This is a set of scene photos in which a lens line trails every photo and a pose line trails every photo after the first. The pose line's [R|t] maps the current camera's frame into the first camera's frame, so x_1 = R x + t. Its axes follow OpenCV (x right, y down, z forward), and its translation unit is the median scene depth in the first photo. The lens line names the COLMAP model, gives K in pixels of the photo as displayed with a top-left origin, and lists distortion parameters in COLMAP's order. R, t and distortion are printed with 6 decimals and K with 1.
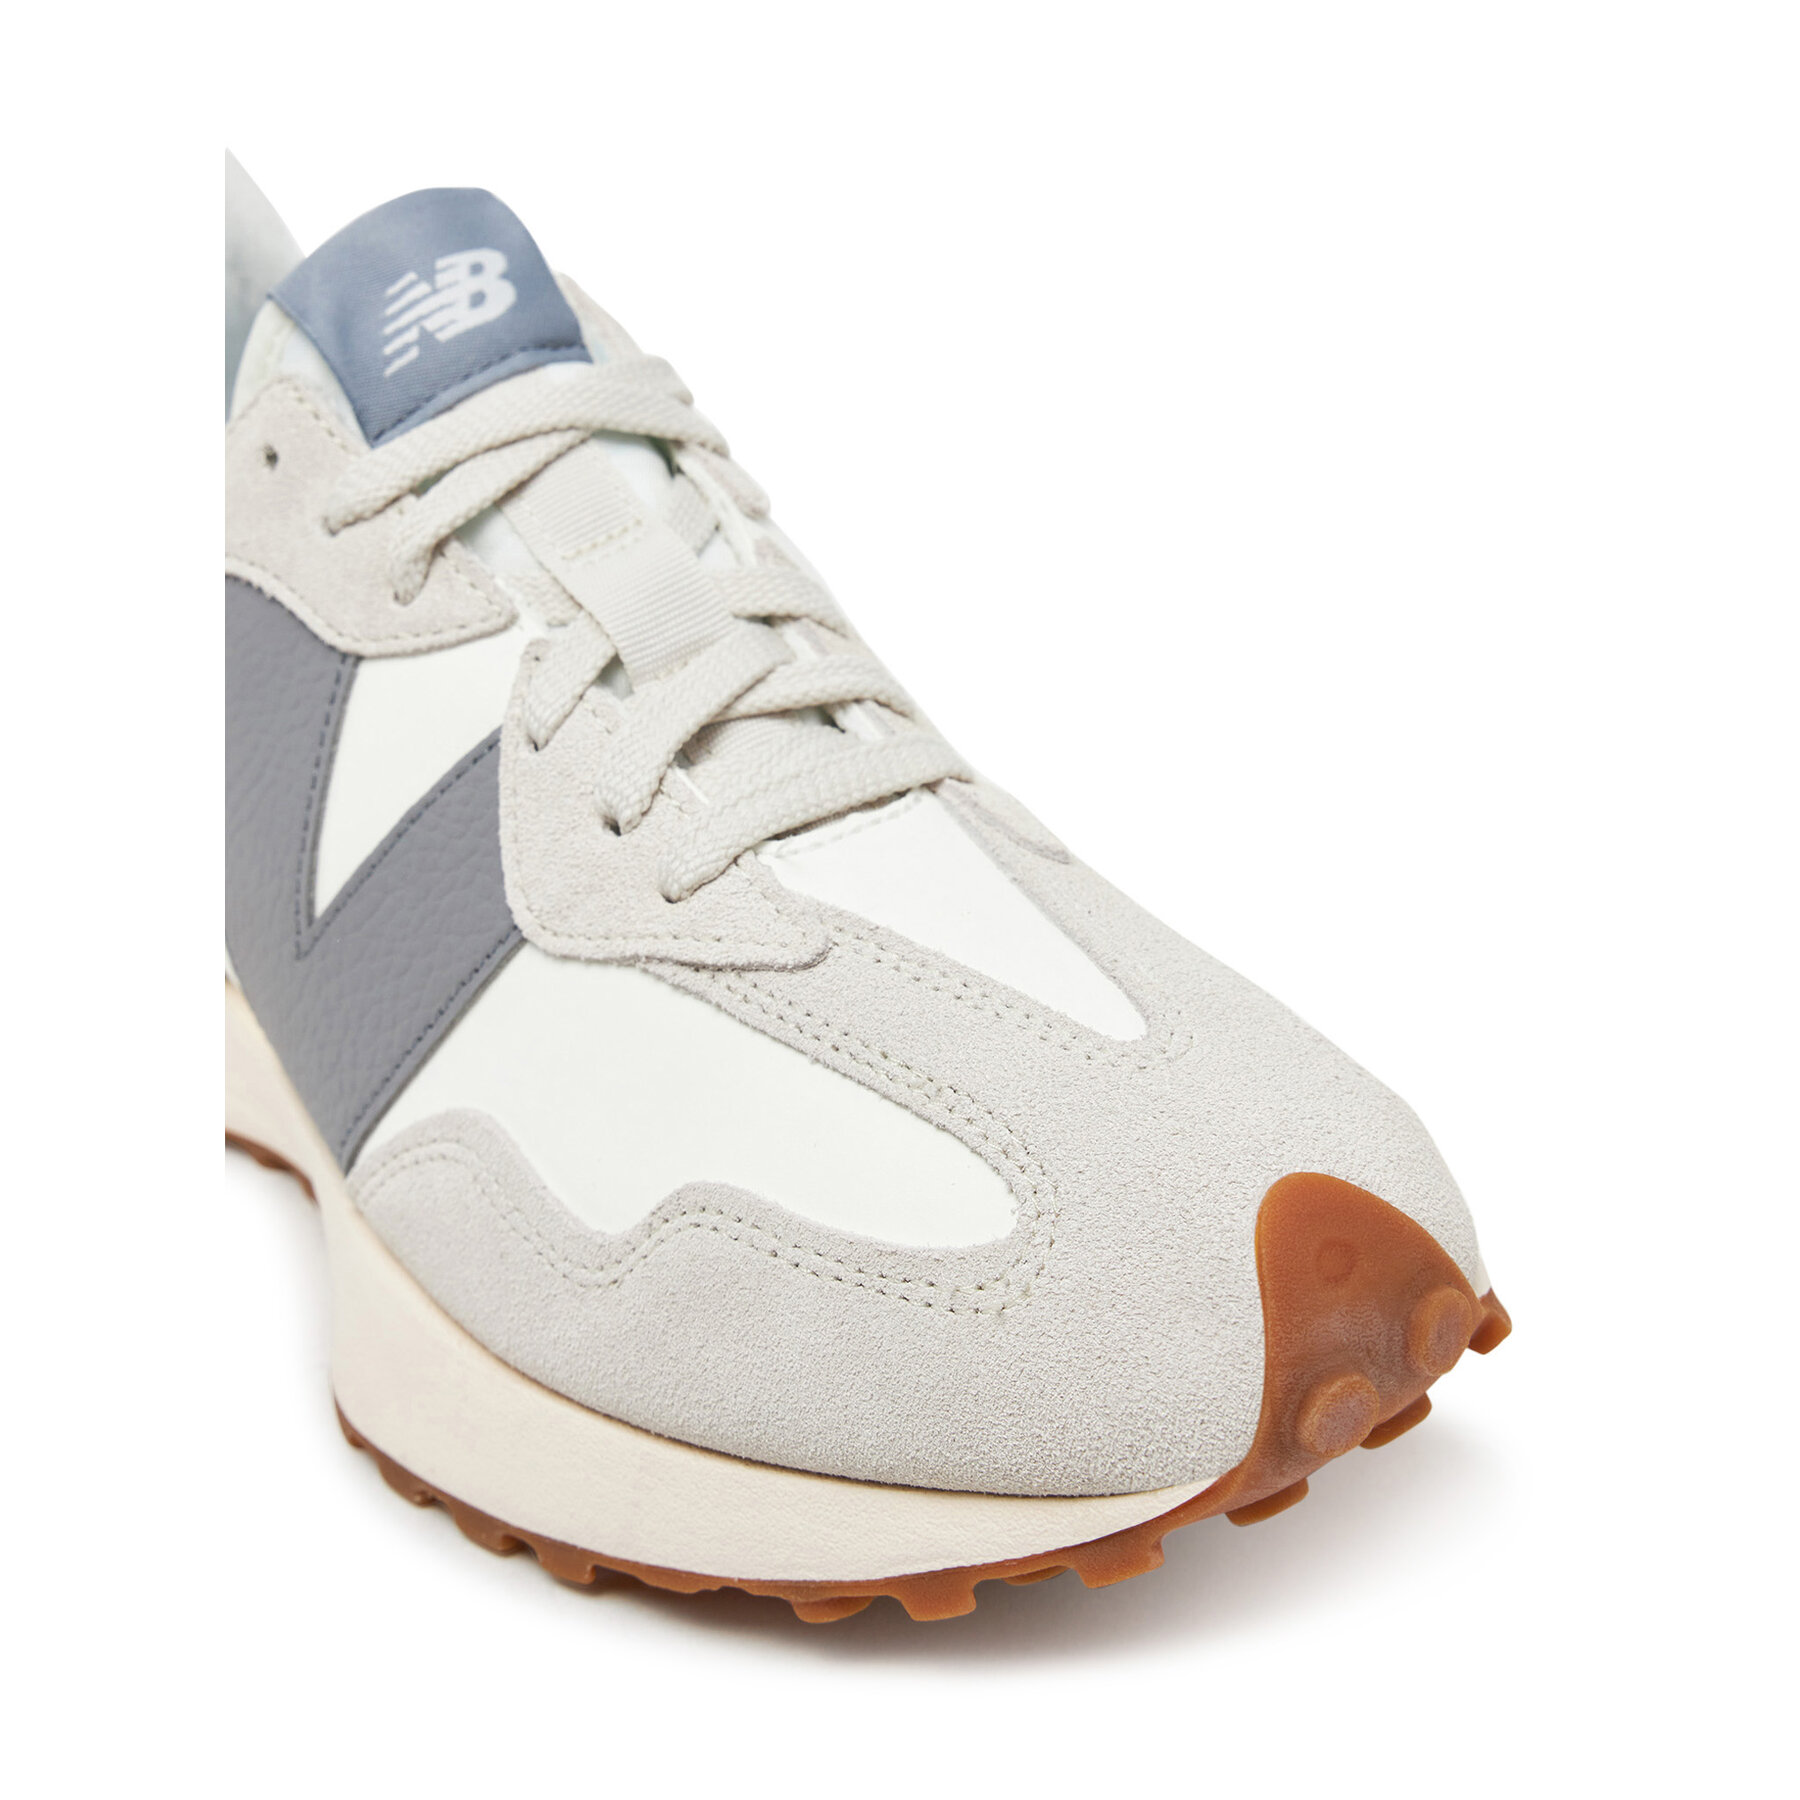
lens RADIAL K [[3879.3, 0, 900.0], [0, 3879.3, 900.0], [0, 0, 1]] dist [0.014844, 0.260984]
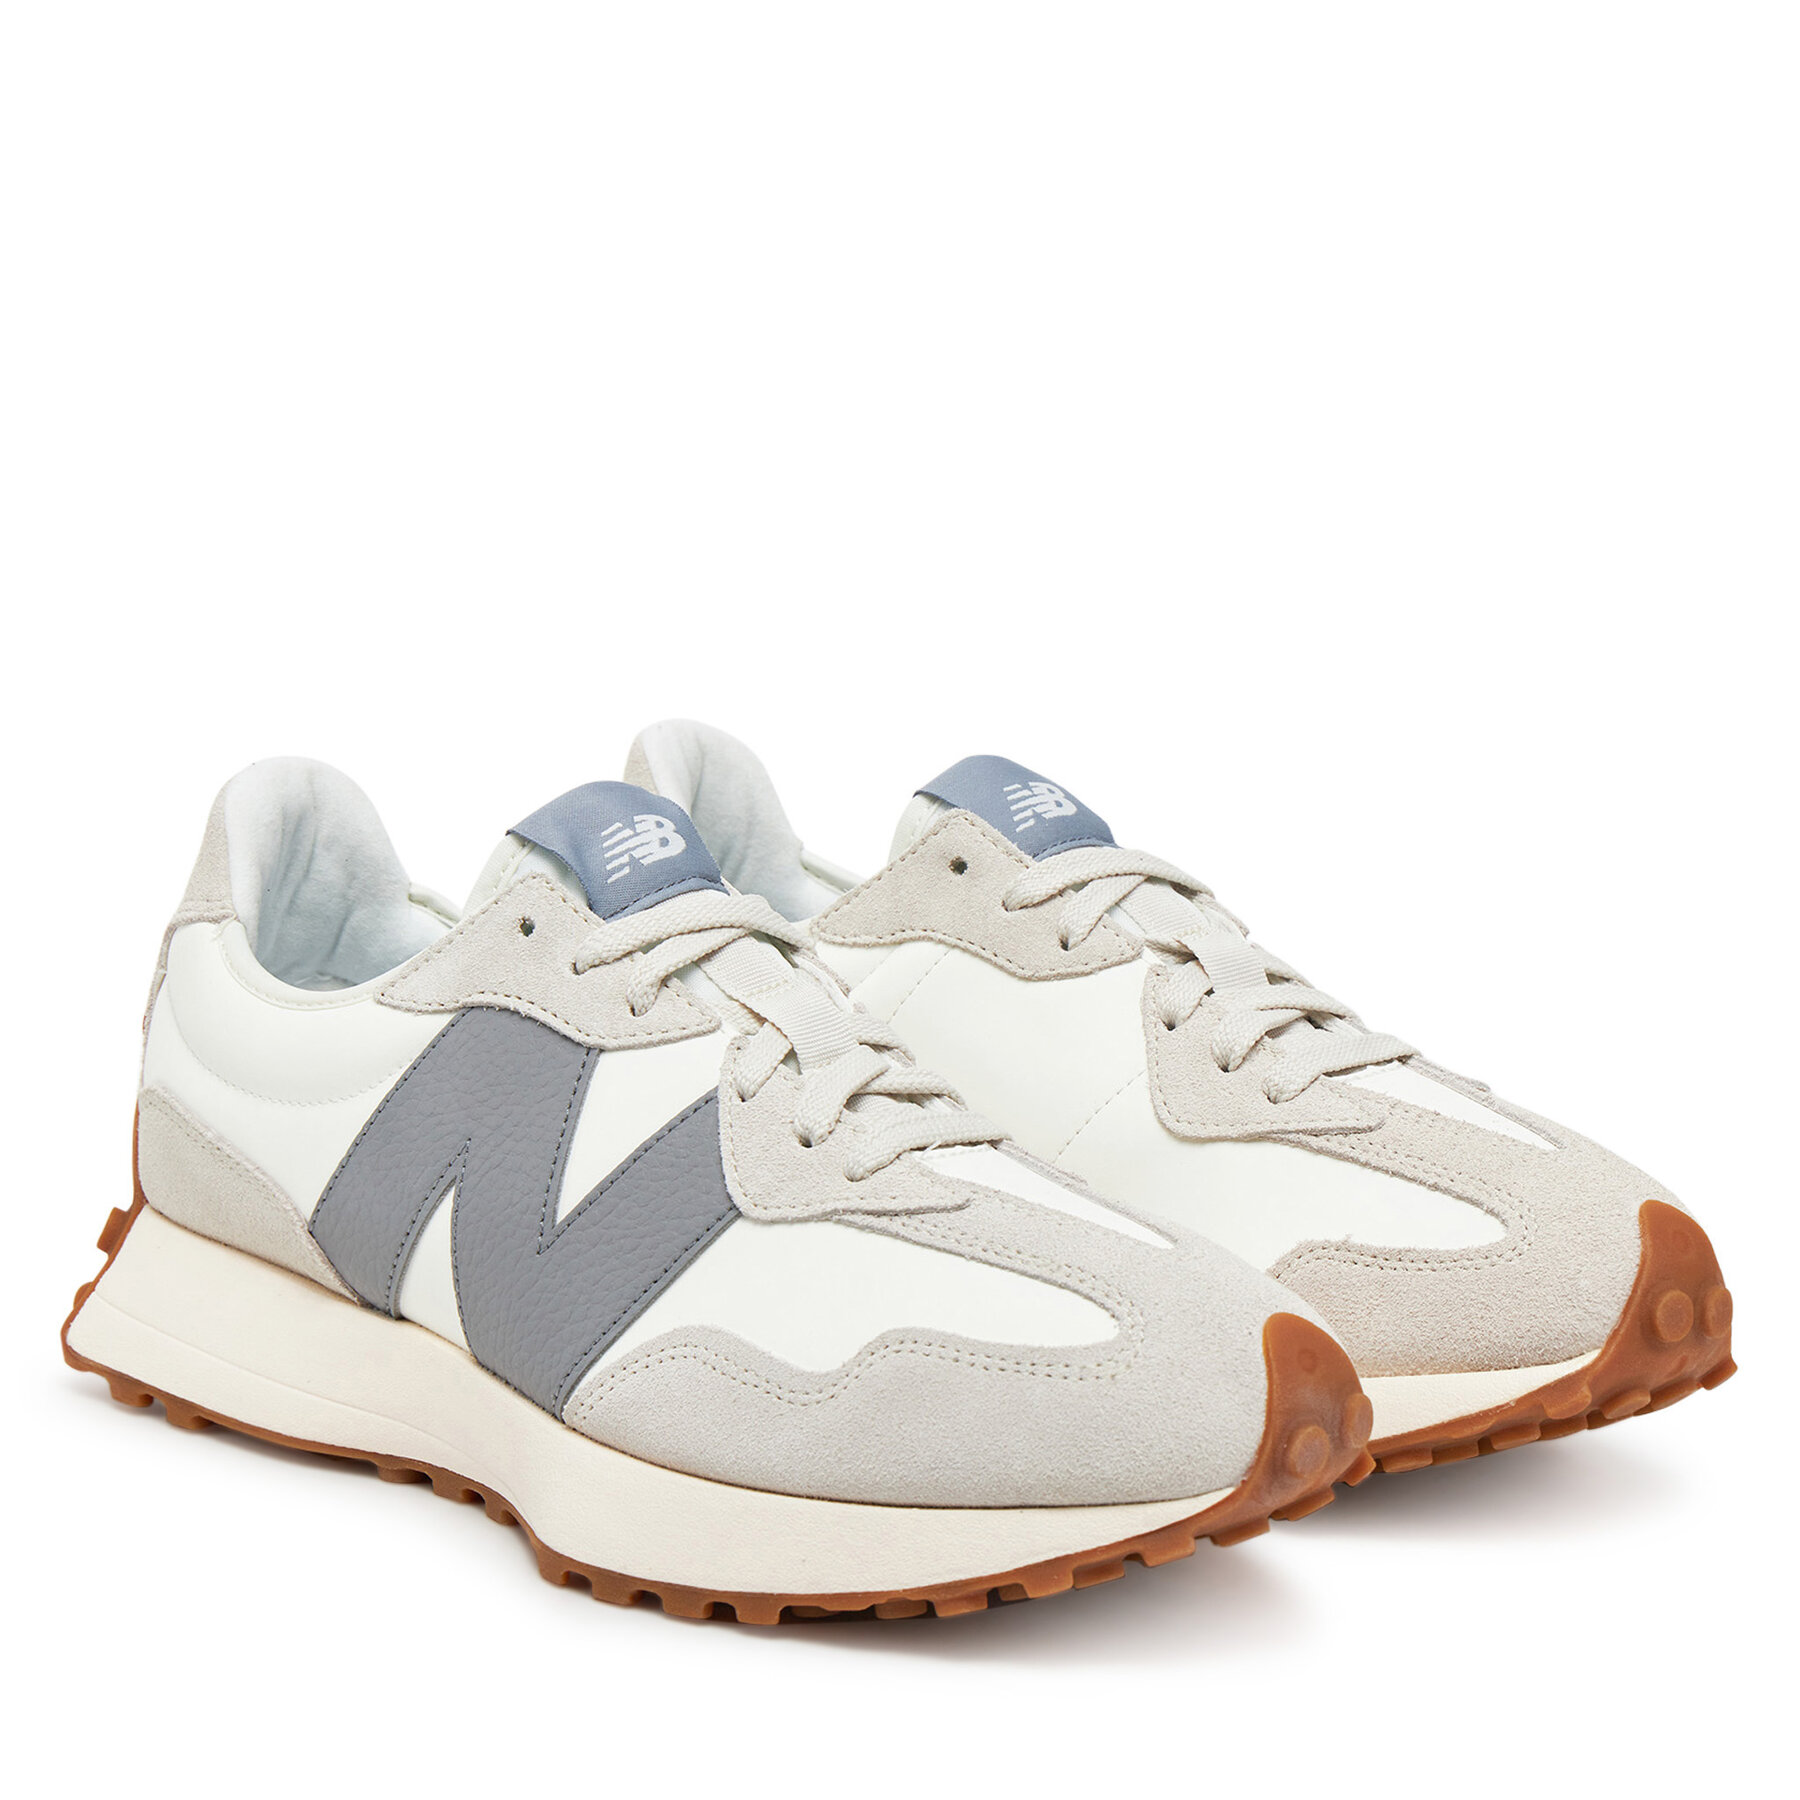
lens RADIAL K [[6188.3, 0, 900.0], [0, 6188.3, 900.0], [0, 0, 1]] dist [-0.037777, 0.280539]
pose [[0.968052, 0.096850, 0.231291, -0.612570], [-0.021519, 0.951083, -0.308186, 0.643624], [-0.249824, 0.293363, 0.922782, -1.305751]]
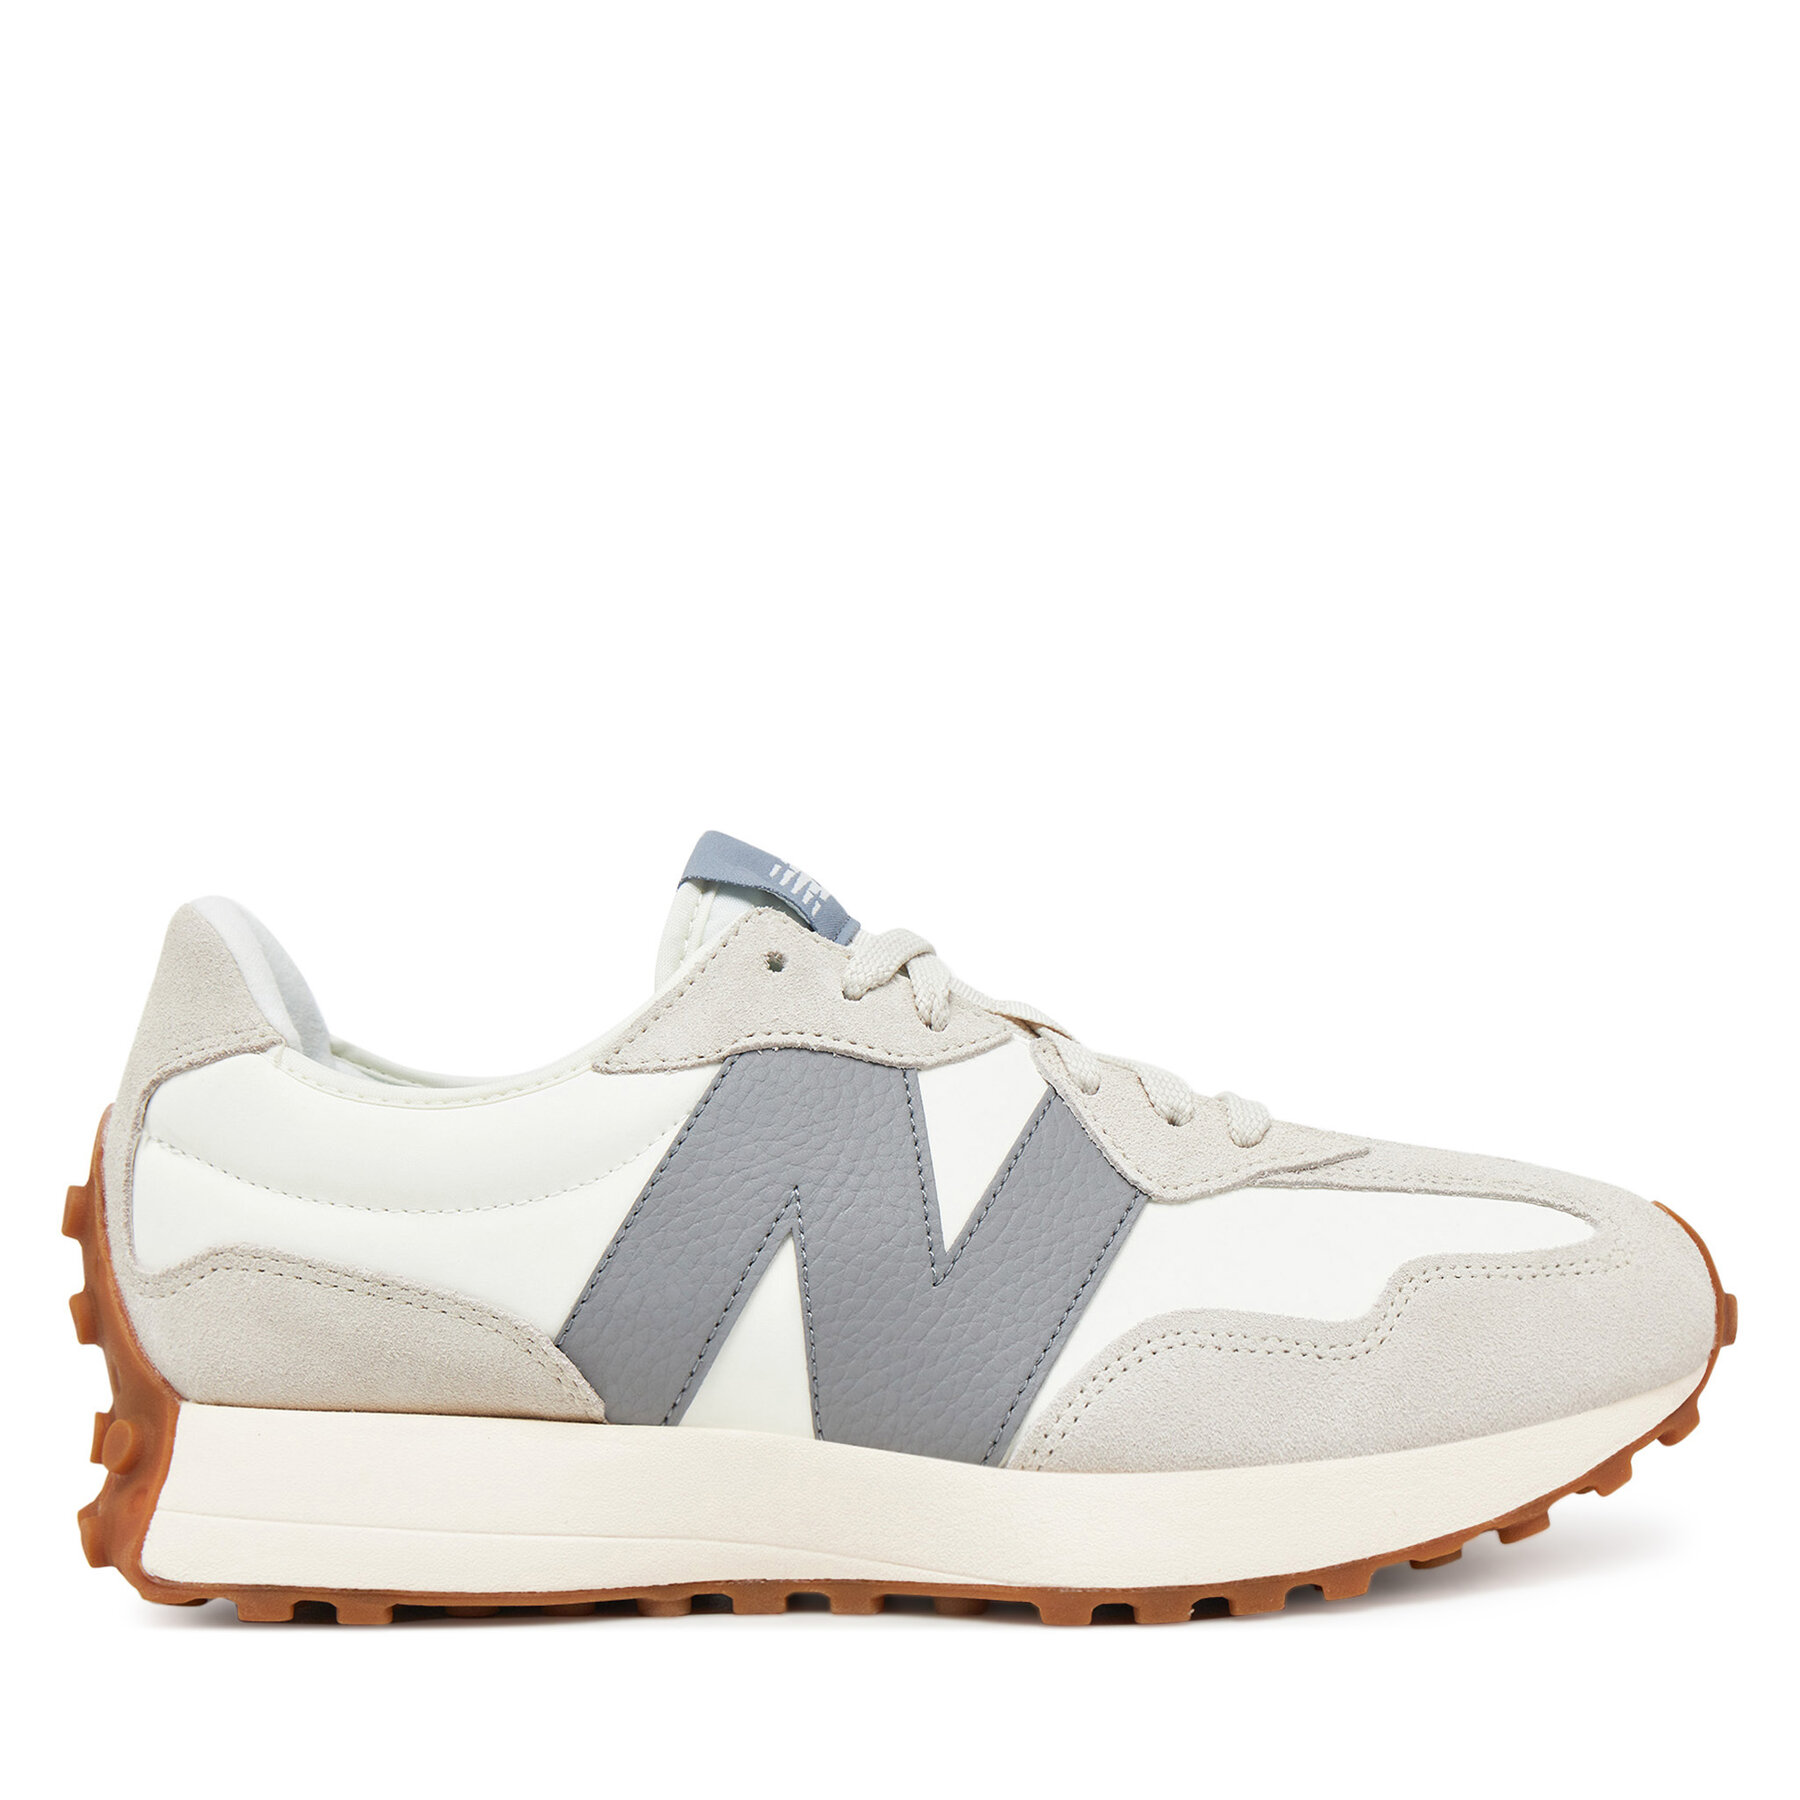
lens RADIAL K [[3537.6, 0, 900.0], [0, 3537.6, 900.0], [0, 0, 1]] dist [-0.061789, -0.104296]
pose [[0.520580, 0.132681, 0.843441, -1.278365], [0.376340, 0.851055, -0.366159, 0.364370], [-0.766397, 0.508036, 0.393109, 0.495268]]
